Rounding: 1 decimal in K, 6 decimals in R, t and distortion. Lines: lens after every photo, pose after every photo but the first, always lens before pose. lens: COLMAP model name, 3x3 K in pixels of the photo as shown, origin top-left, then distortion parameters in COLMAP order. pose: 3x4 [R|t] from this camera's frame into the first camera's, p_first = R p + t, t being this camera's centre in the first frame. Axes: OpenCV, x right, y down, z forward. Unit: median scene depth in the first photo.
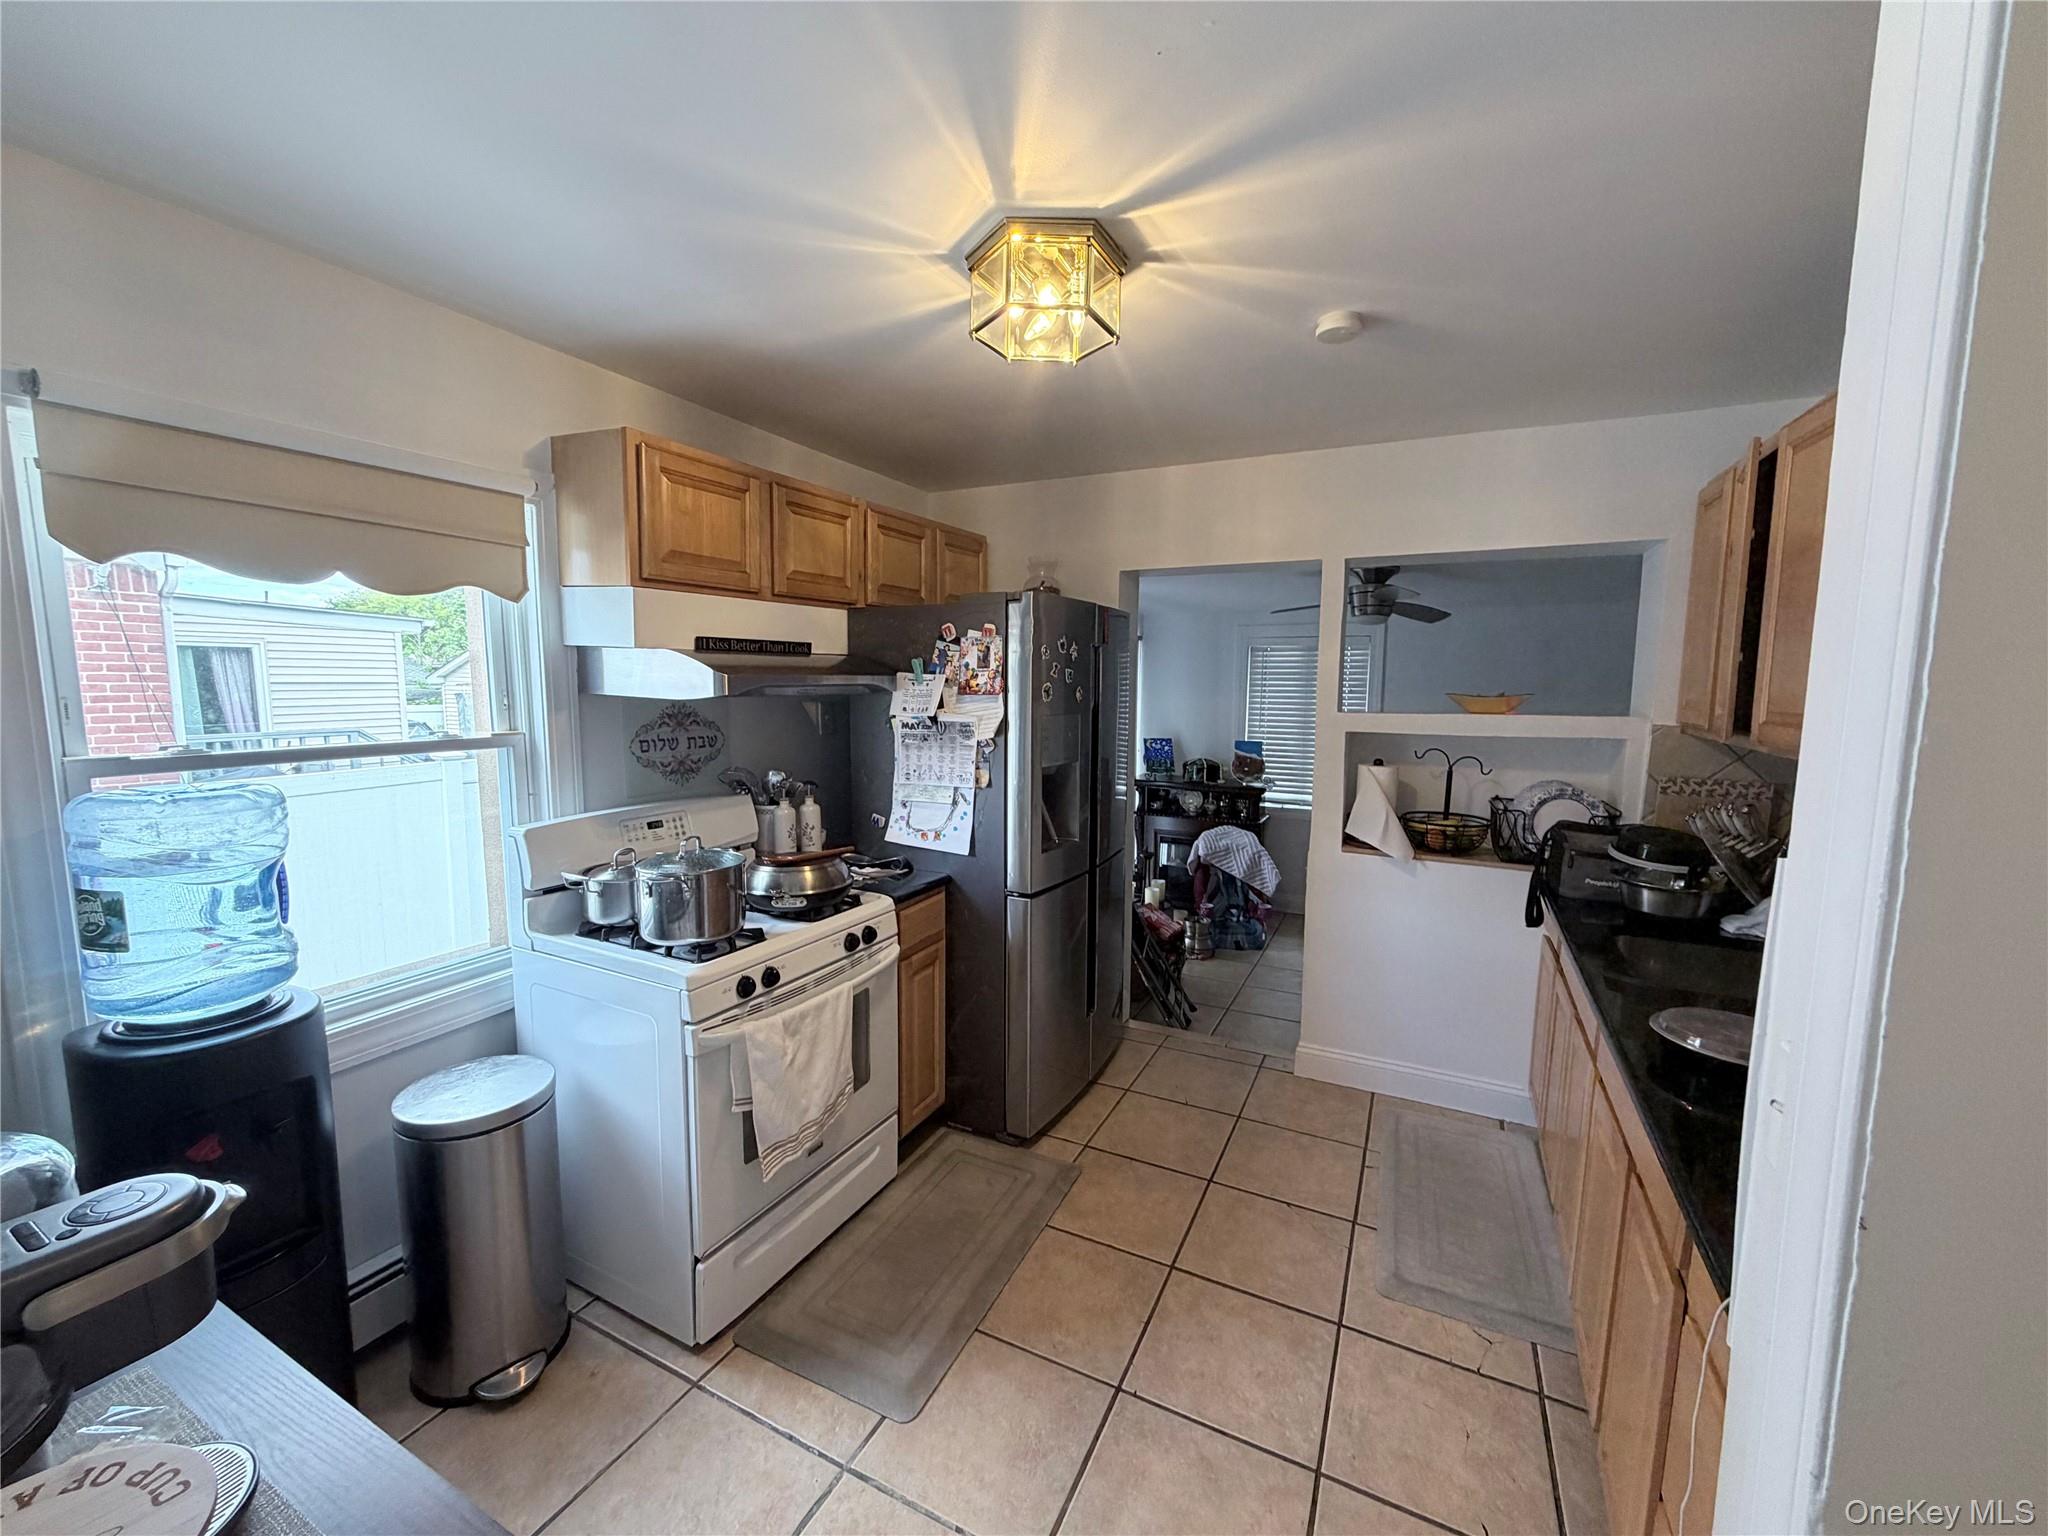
lens RADIAL K [[817.7, 0, 1013.2], [0, 817.7, 770.4], [0, 0, 1]] dist [0.001488, 0.000013]
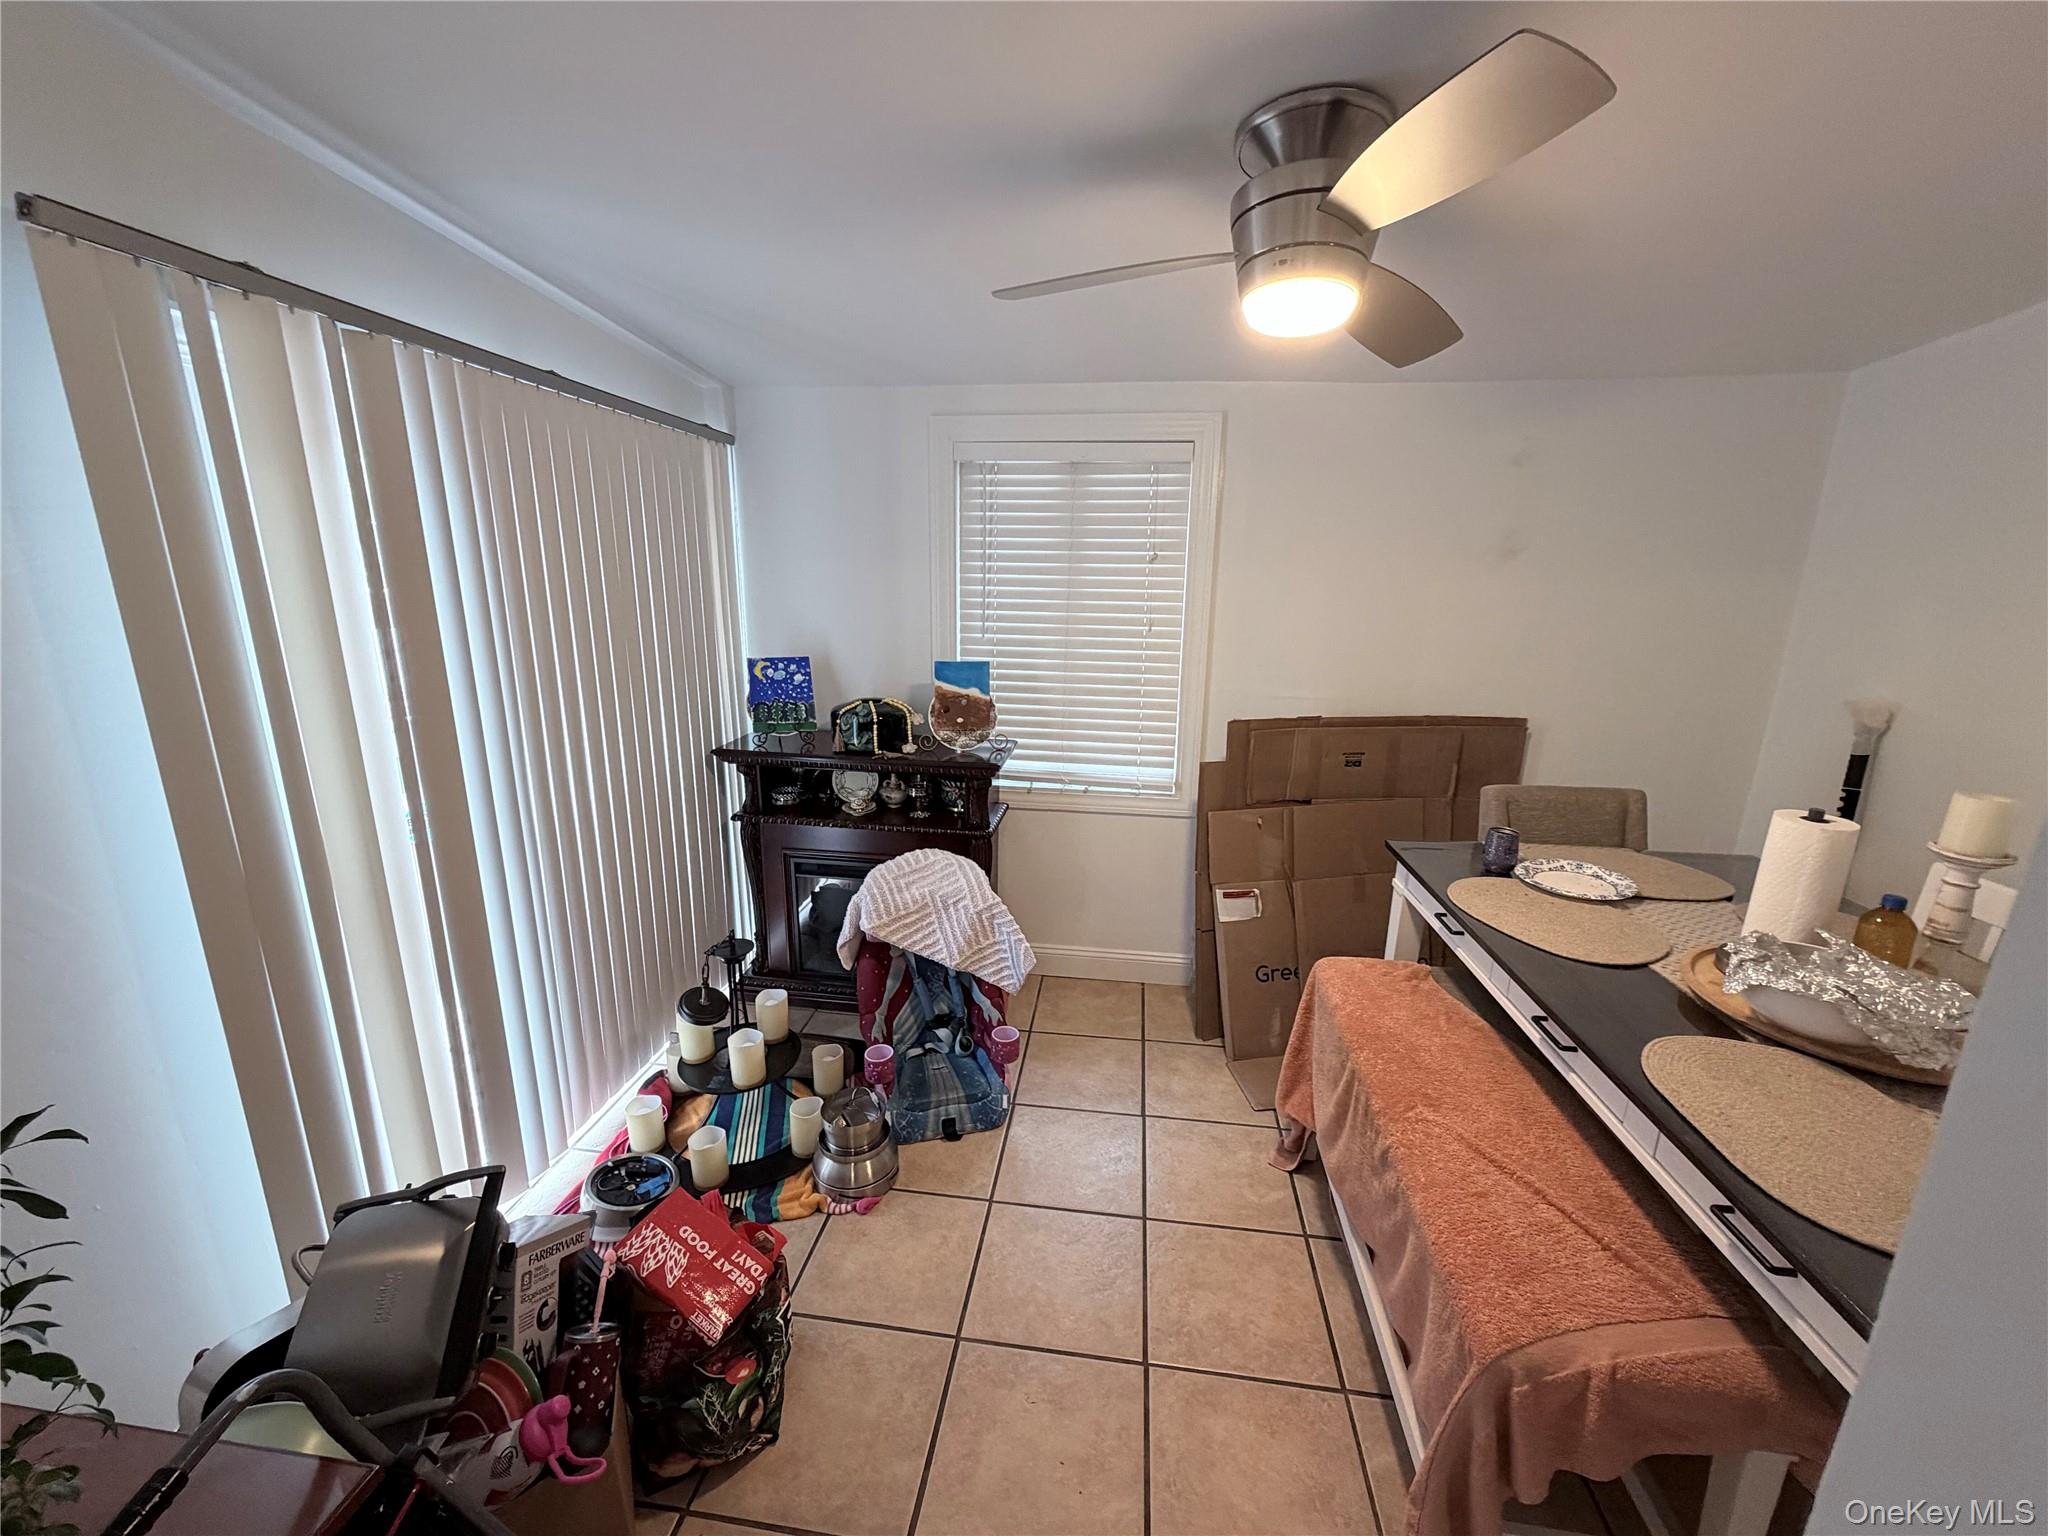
lens RADIAL K [[817.7, 0, 1027.1], [0, 817.7, 772.9], [0, 0, 1]] dist [0.001488, 0.000013]
pose [[0.946745, -0.074916, 0.313149, 0.168903], [0.031556, 0.989463, 0.141309, -0.037517], [-0.320435, -0.123901, 0.939132, 0.528337]]
